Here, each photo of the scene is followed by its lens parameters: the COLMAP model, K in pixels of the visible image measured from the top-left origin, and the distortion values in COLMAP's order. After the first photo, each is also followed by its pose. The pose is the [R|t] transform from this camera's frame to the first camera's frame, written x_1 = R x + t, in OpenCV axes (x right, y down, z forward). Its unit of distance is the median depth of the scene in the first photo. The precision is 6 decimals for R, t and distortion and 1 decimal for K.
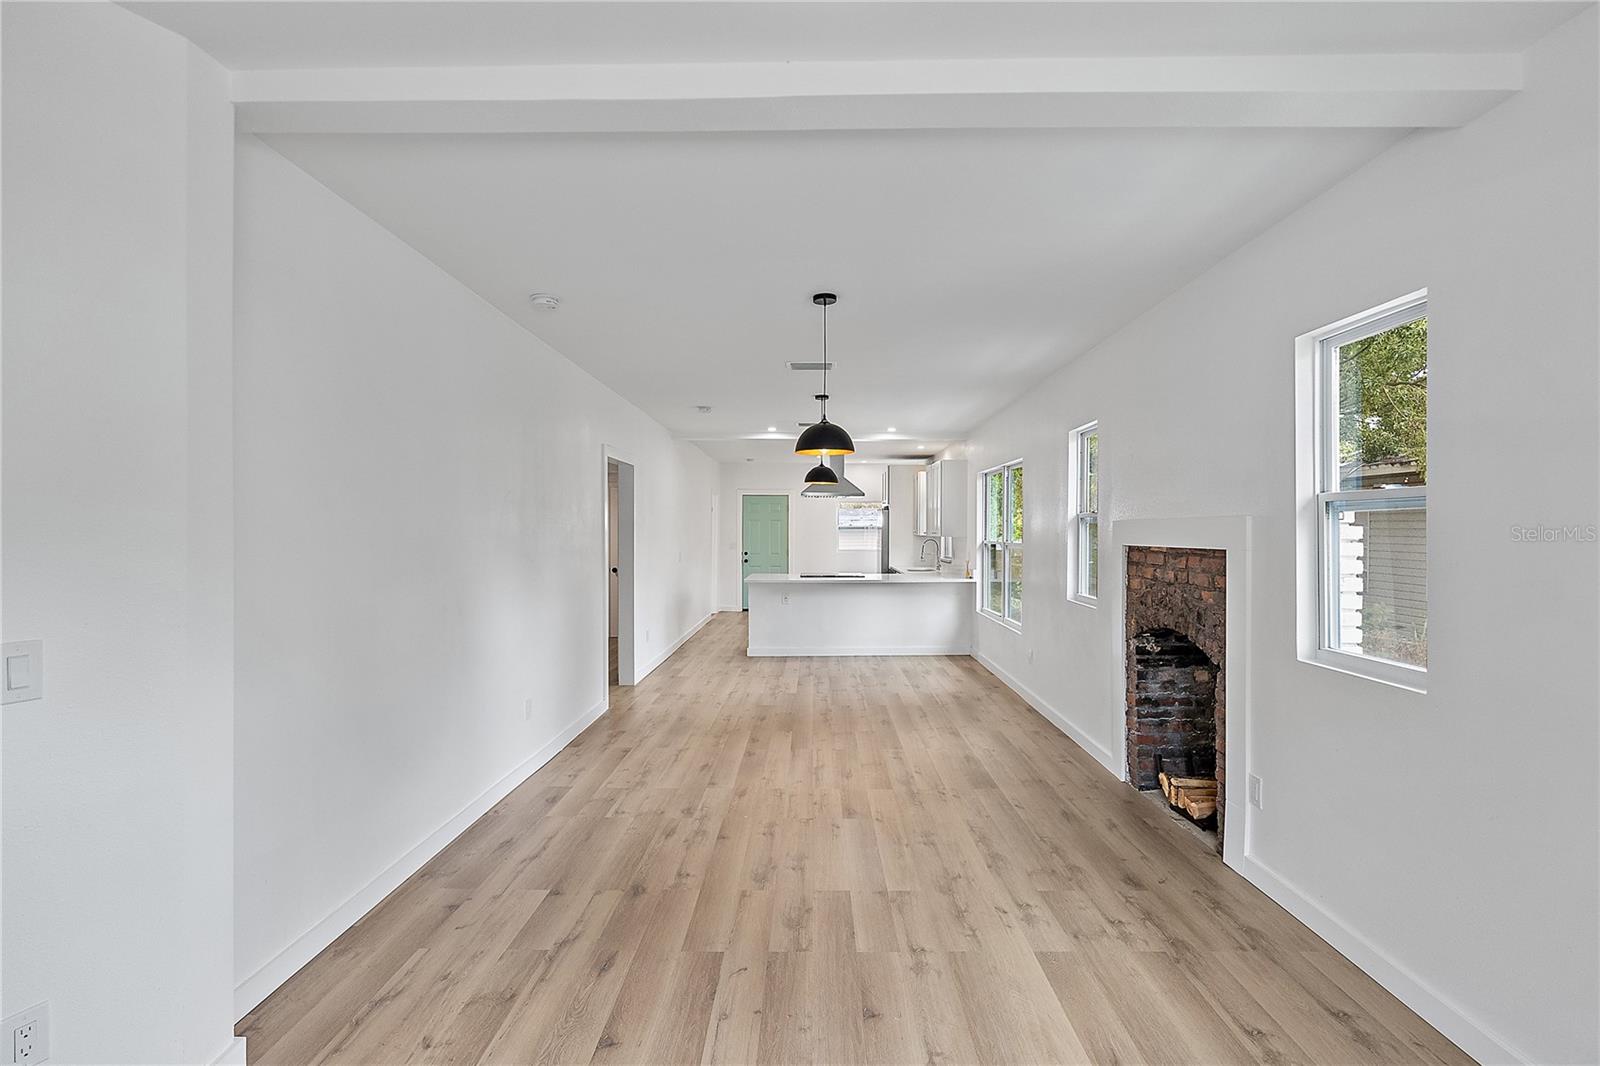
lens RADIAL K [[710.5, 0, 790.7], [0, 710.5, 521.4], [0, 0, 1]] dist [-0.005218, 0.003060]
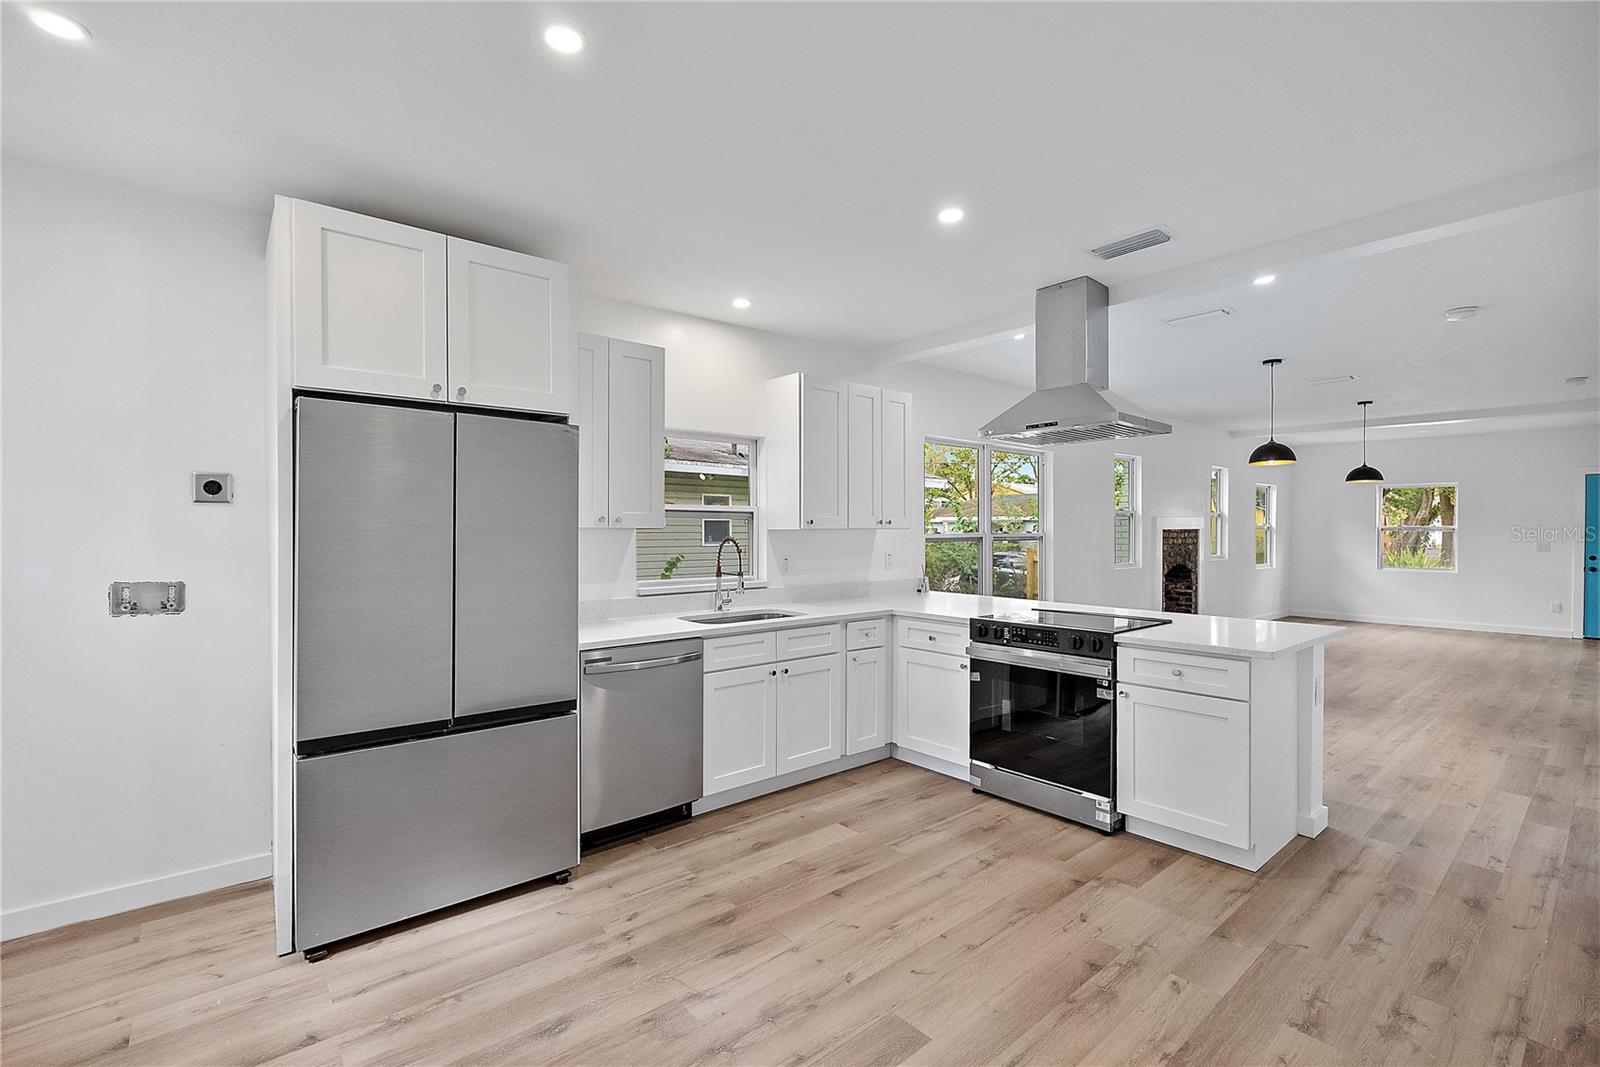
lens RADIAL K [[710.5, 0, 815.6], [0, 710.5, 519.1], [0, 0, 1]] dist [-0.005218, 0.003060]
pose [[-0.670467, 0.007946, 0.741897, -0.234761], [-0.009345, 0.999773, -0.019154, 0.036410], [-0.741881, -0.019775, -0.670240, 2.103192]]
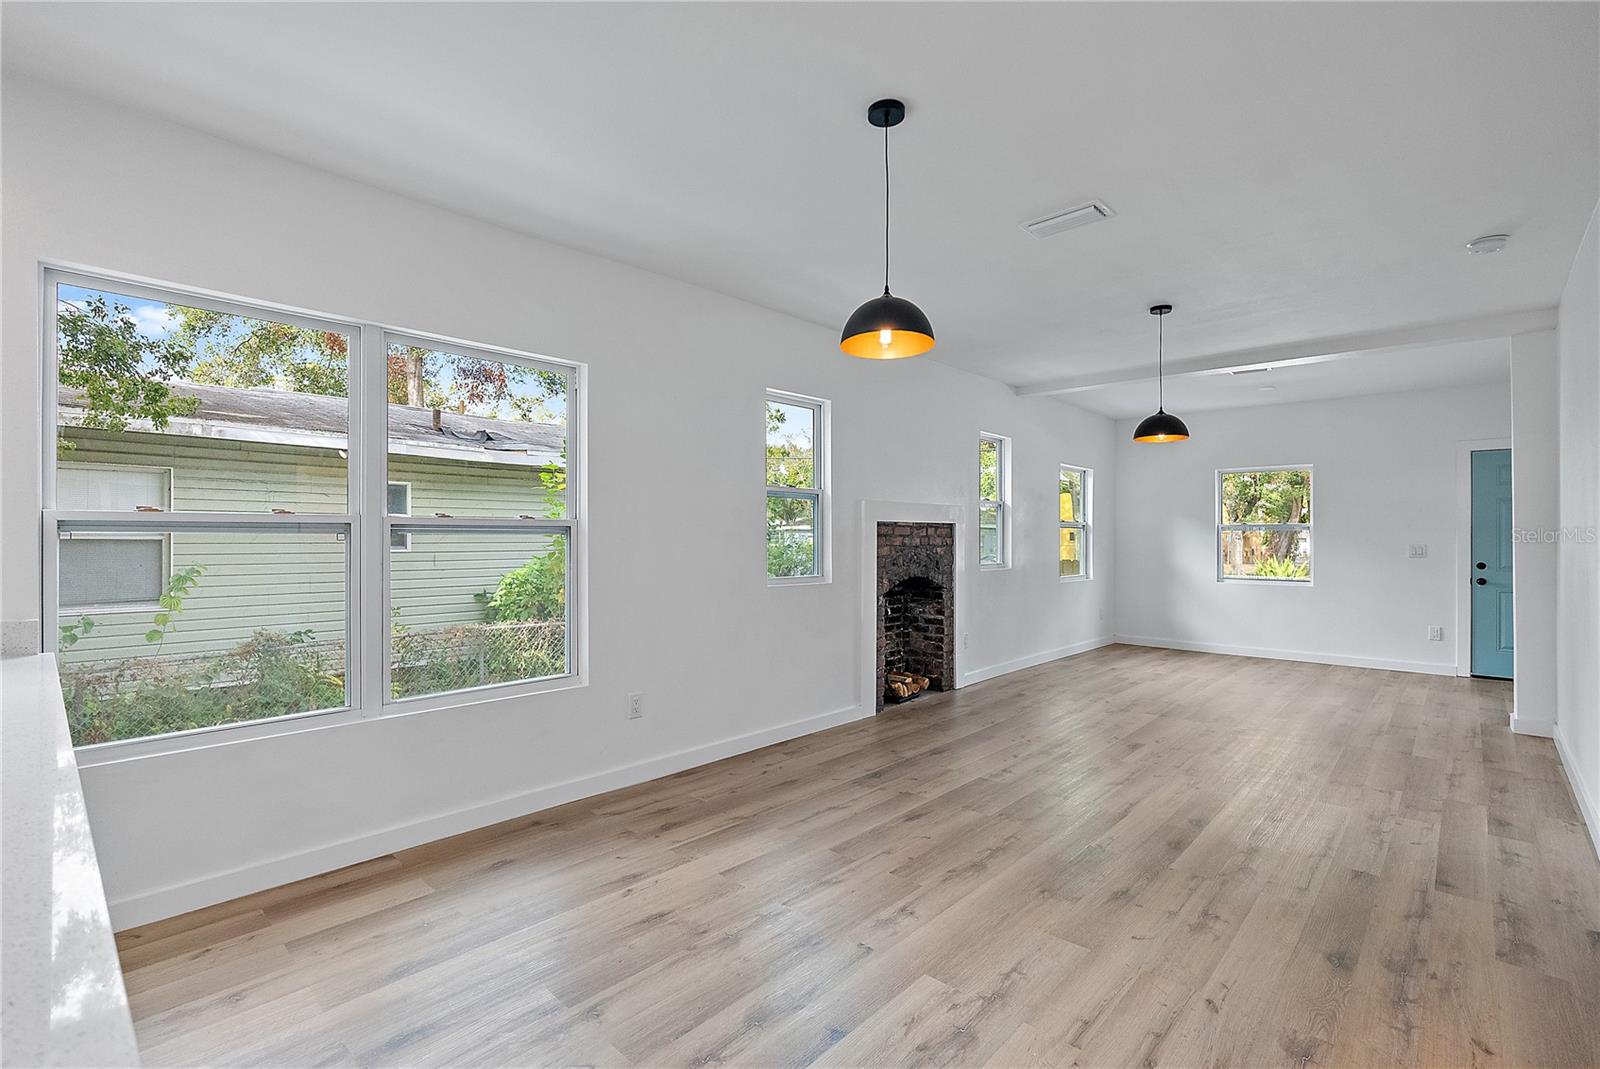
lens RADIAL K [[710.5, 0, 814.2], [0, 710.5, 536.7], [0, 0, 1]] dist [-0.005218, 0.003060]
pose [[-0.752454, -0.001996, 0.658642, -0.178192], [-0.010466, 0.999905, -0.008926, 0.049776], [-0.658562, -0.013610, -0.752403, 1.376817]]
